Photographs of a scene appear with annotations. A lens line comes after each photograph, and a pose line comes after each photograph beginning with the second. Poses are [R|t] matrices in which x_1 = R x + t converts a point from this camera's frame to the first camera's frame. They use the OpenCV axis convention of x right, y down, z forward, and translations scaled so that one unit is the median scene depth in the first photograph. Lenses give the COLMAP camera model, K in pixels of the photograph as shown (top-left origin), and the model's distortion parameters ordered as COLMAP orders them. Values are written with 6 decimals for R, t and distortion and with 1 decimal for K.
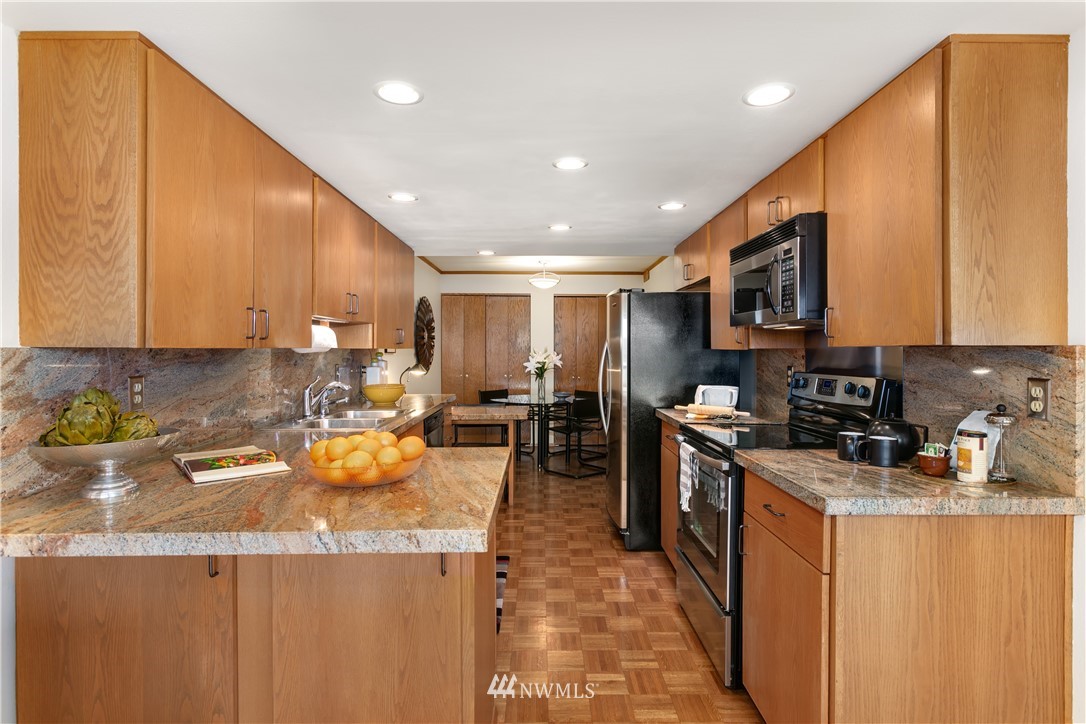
lens RADIAL K [[546.8, 0, 543.6], [0, 546.8, 352.9], [0, 0, 1]] dist [-0.002721, -0.000275]
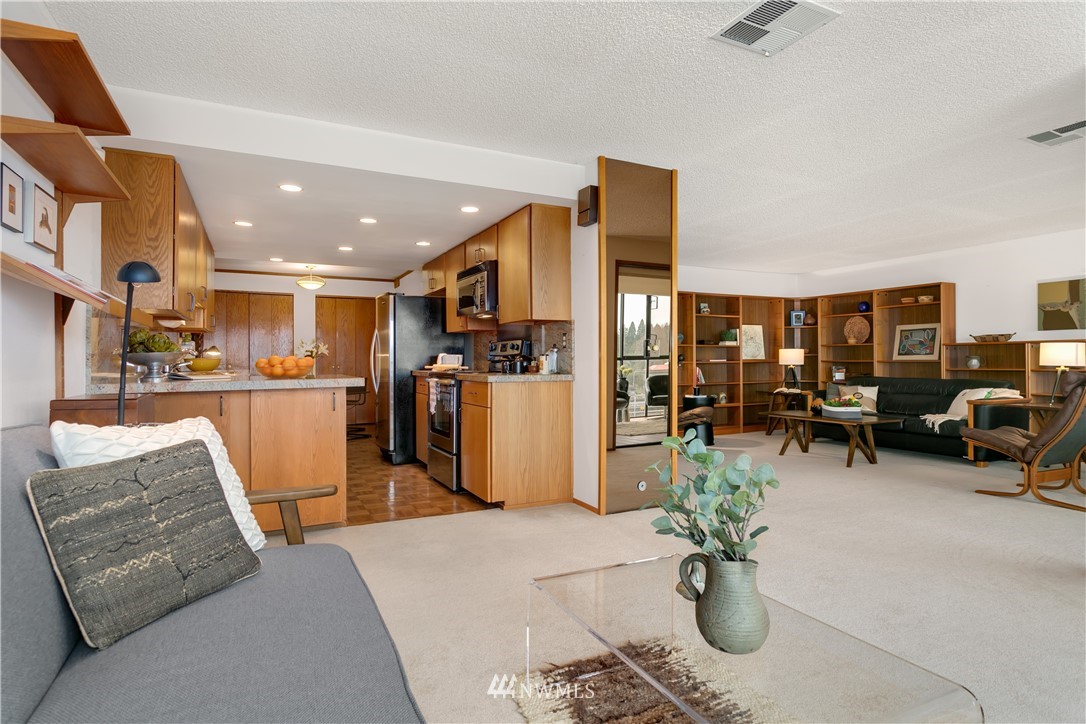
lens RADIAL K [[576.3, 0, 542.5], [0, 576.3, 357.4], [0, 0, 1]] dist [-0.001495, -0.000333]
pose [[0.898120, -0.002650, 0.439743, -0.254810], [0.007205, 0.999936, -0.008689, 0.113867], [-0.439692, 0.010972, 0.898082, -0.882917]]
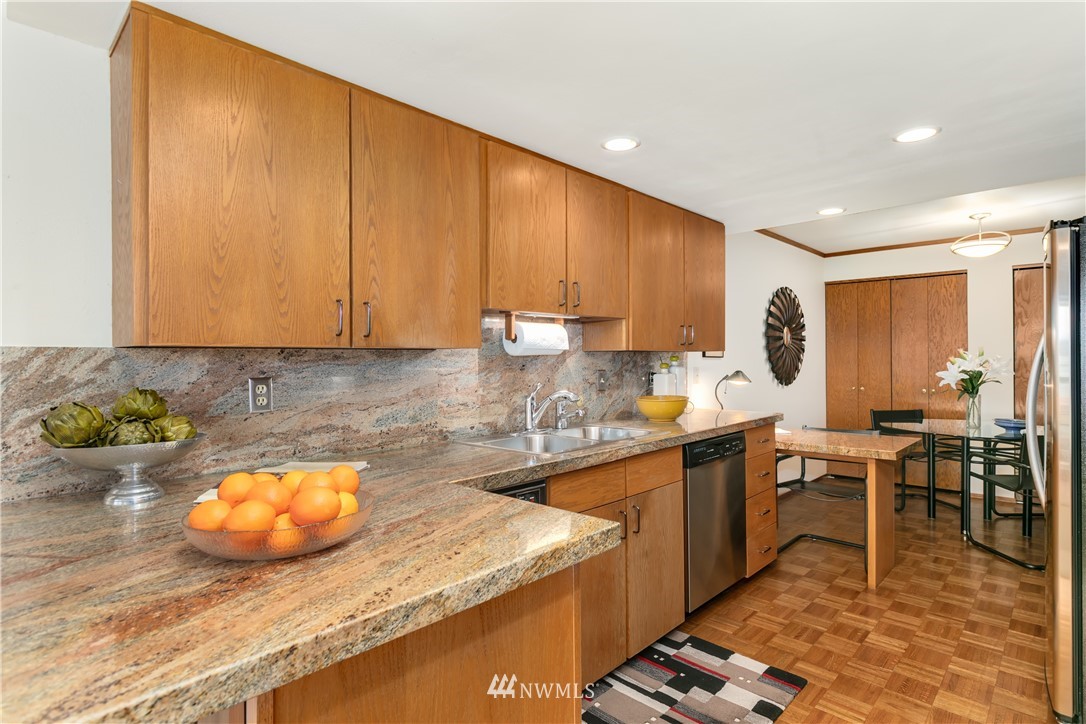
lens RADIAL K [[553.3, 0, 548.3], [0, 553.3, 357.3], [0, 0, 1]] dist [-0.001491, -0.000222]
pose [[0.721327, -0.006936, -0.692560, 0.220893], [0.002171, 0.999968, -0.007755, 0.010953], [0.692591, 0.004090, 0.721319, 0.459984]]
